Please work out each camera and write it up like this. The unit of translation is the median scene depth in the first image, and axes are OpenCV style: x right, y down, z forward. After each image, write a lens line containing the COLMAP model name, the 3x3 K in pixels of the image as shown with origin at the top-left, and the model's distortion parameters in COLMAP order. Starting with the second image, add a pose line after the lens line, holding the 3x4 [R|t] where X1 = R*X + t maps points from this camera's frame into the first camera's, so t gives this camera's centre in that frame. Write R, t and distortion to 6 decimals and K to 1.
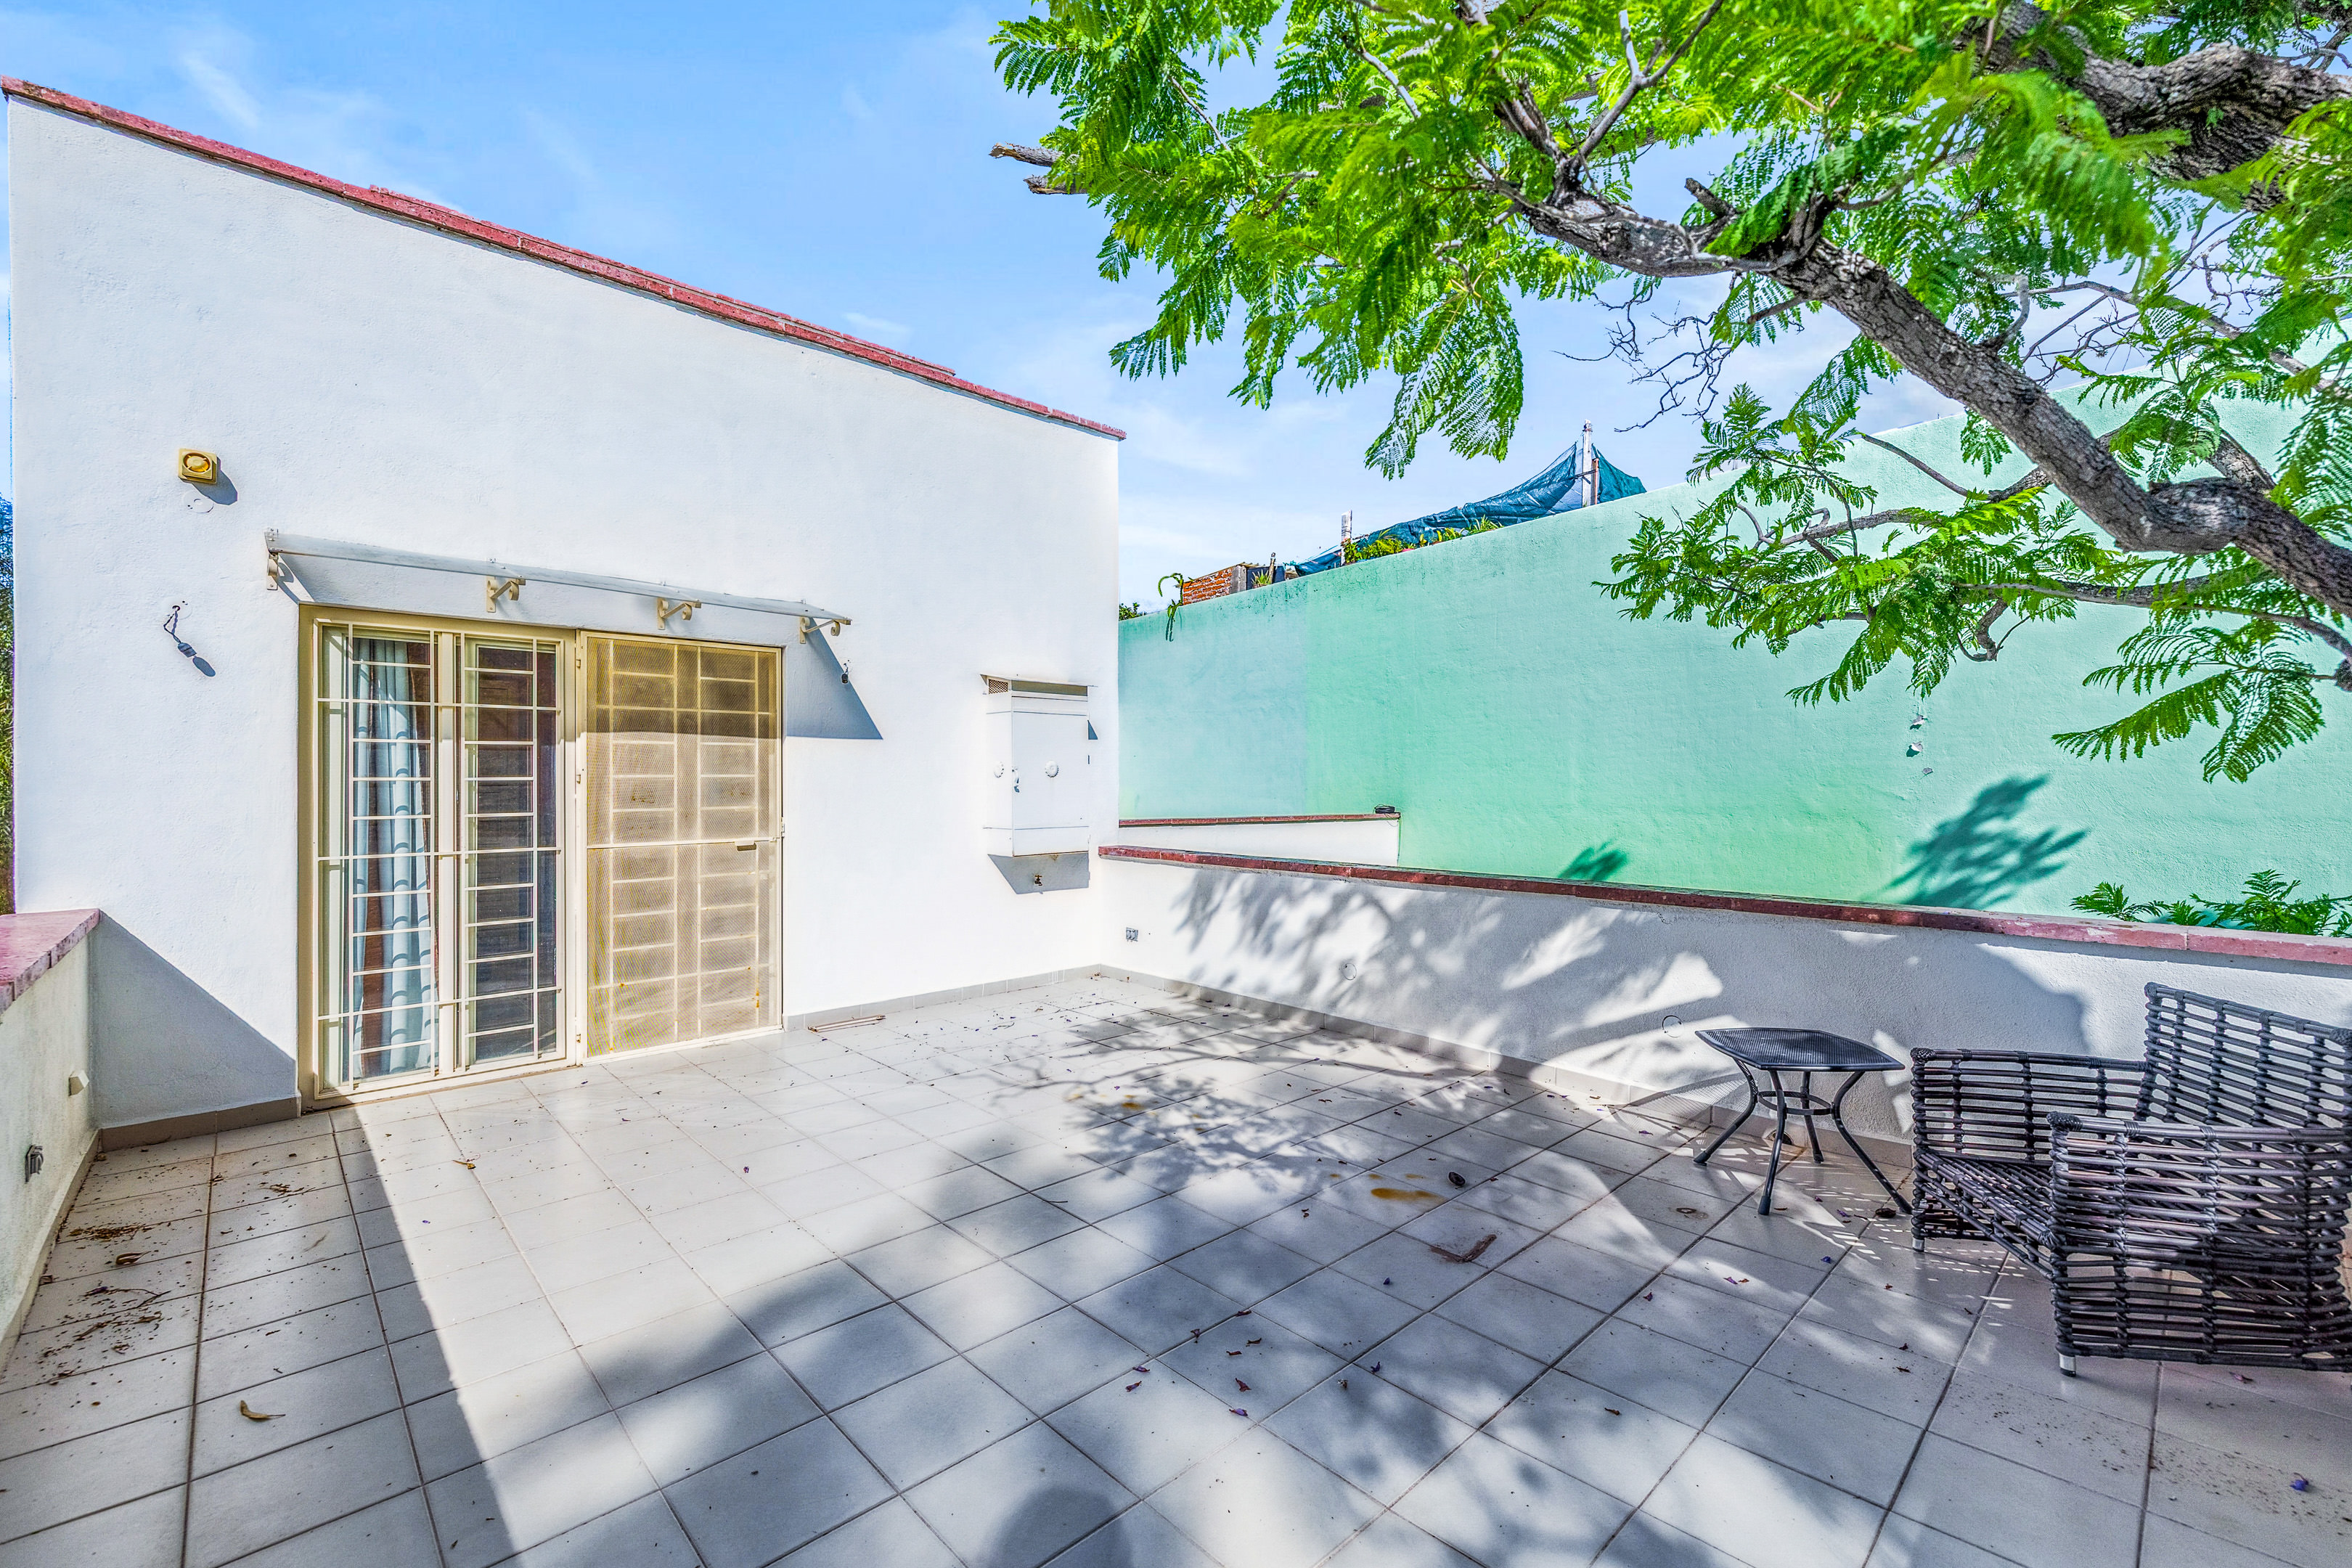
lens RADIAL K [[1000.9, 0, 1182.1], [0, 1000.9, 785.6], [0, 0, 1]] dist [-0.000855, 0.000216]
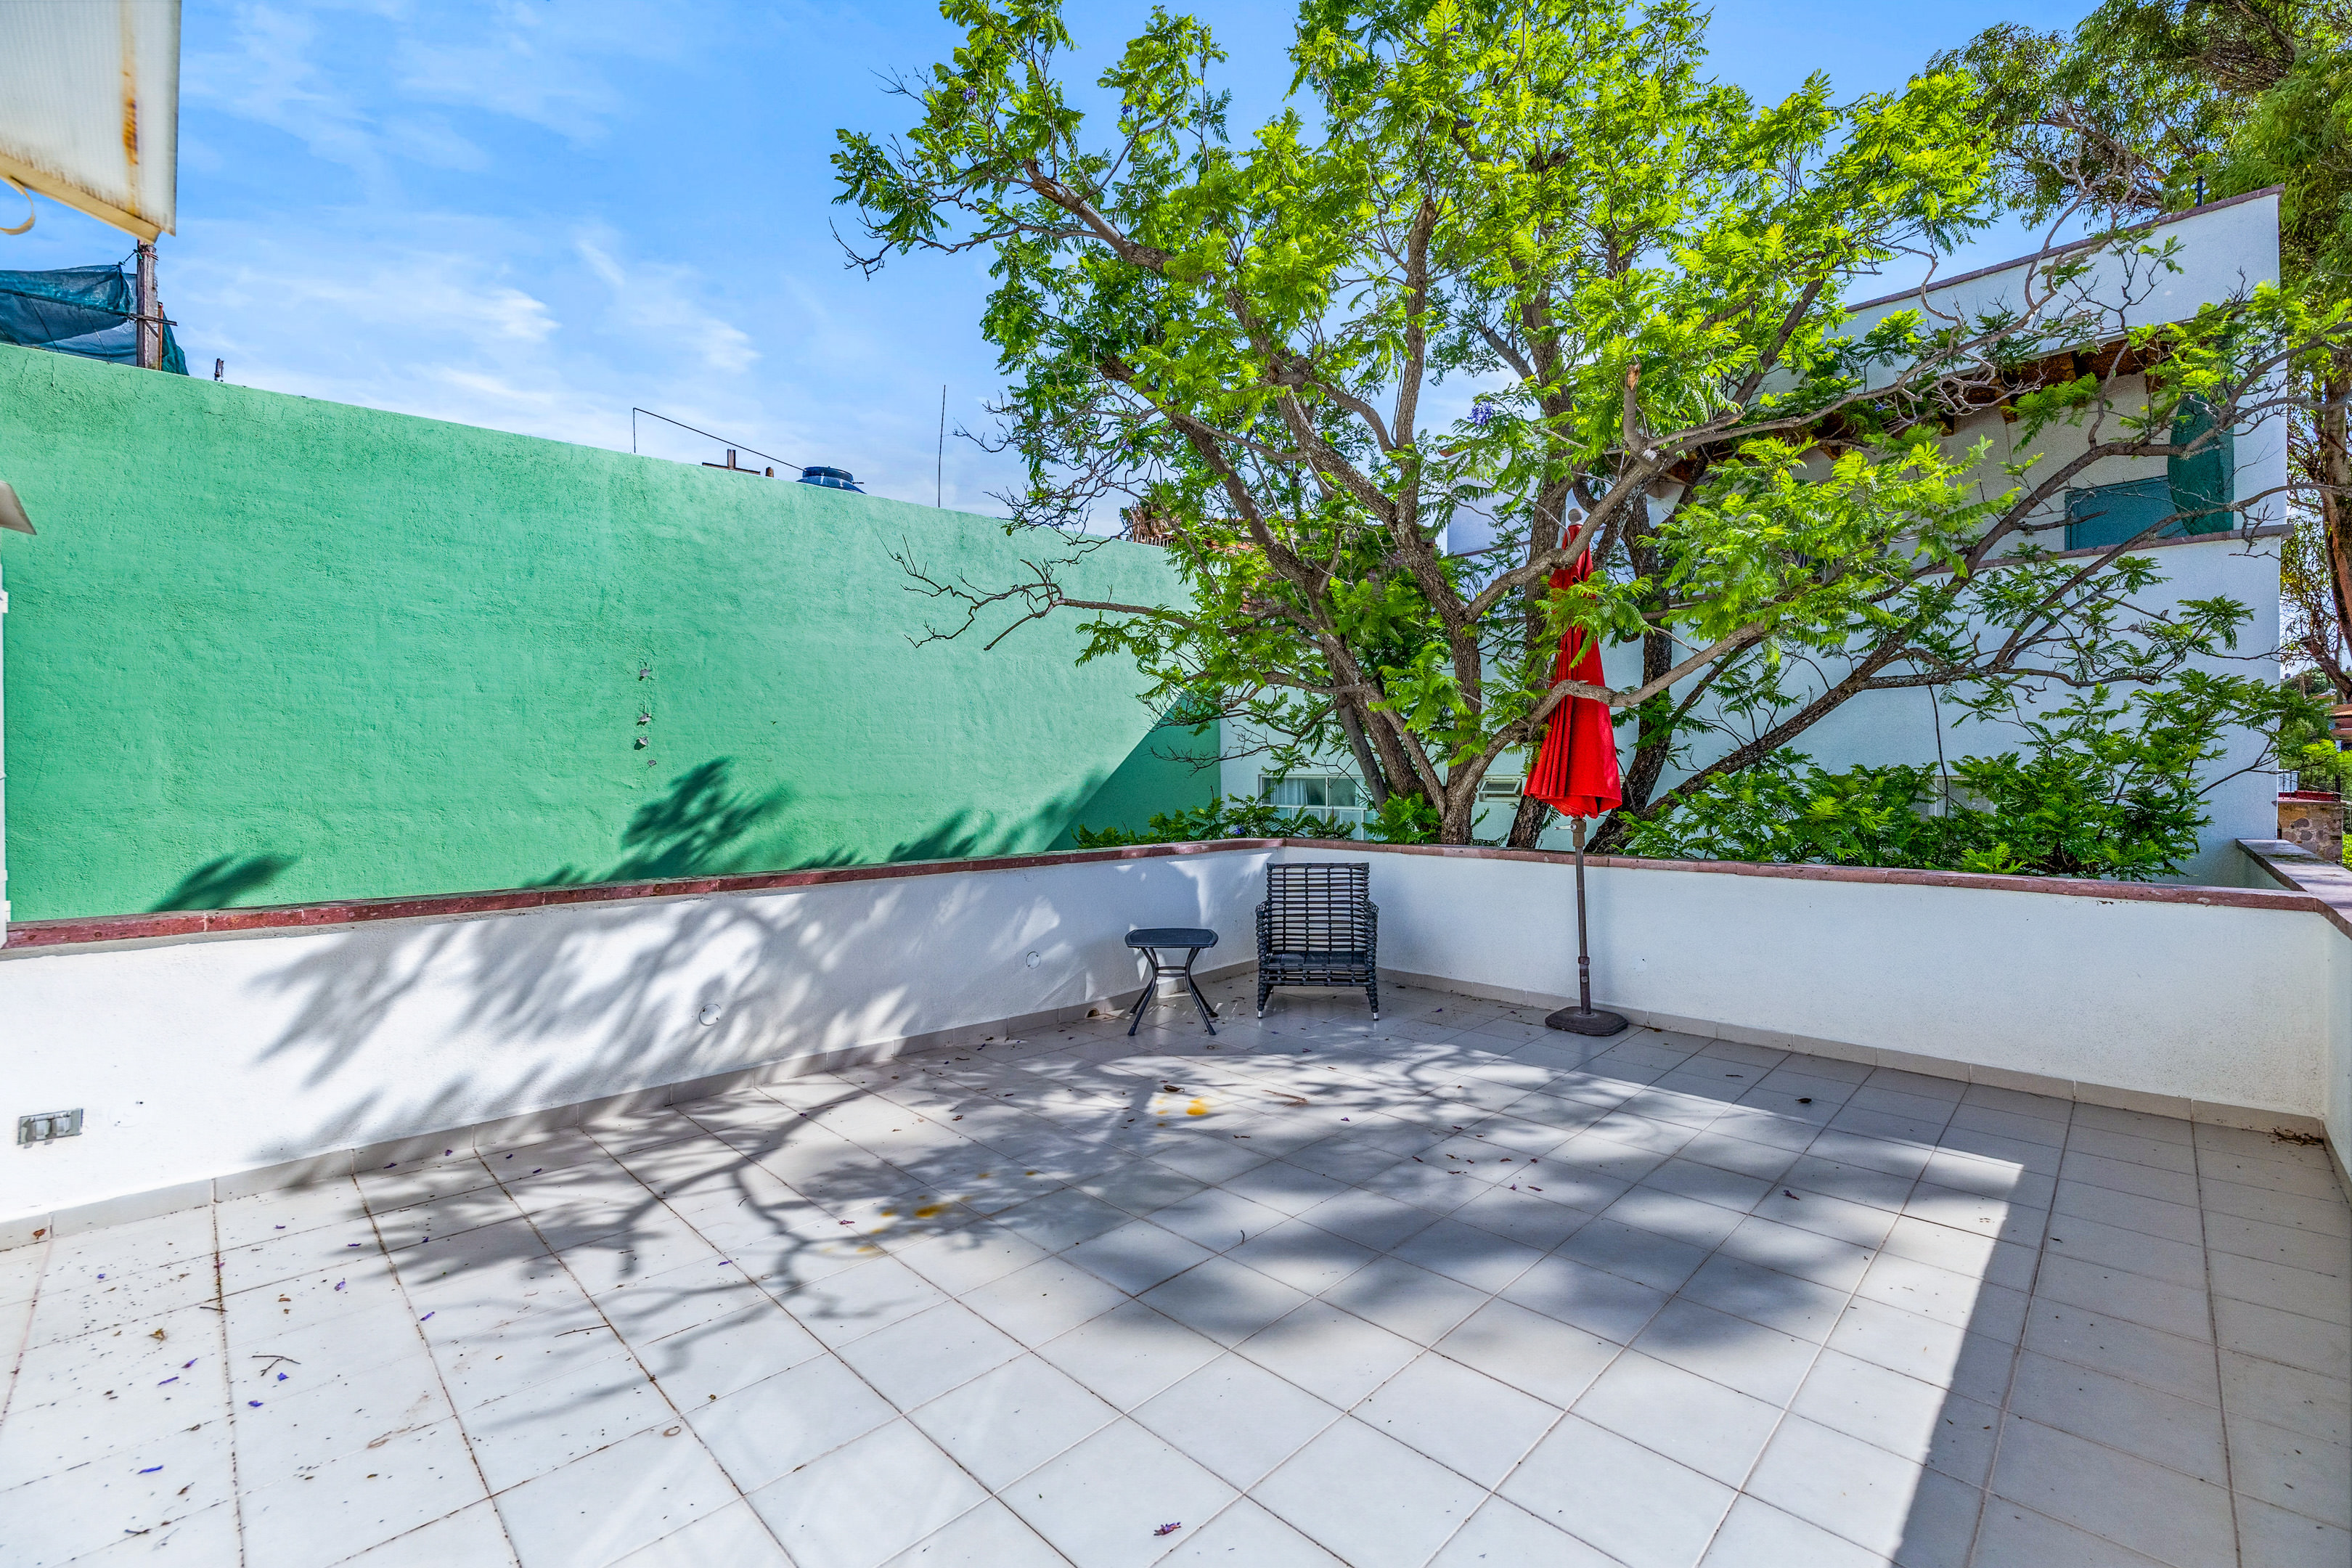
lens RADIAL K [[1000.9, 0, 1180.3], [0, 1000.9, 774.1], [0, 0, 1]] dist [-0.000855, 0.000216]
pose [[-0.055036, 0.004447, 0.998474, -0.638103], [0.008105, 0.999959, -0.004006, 0.011852], [-0.998451, 0.007872, -0.055070, 0.706298]]
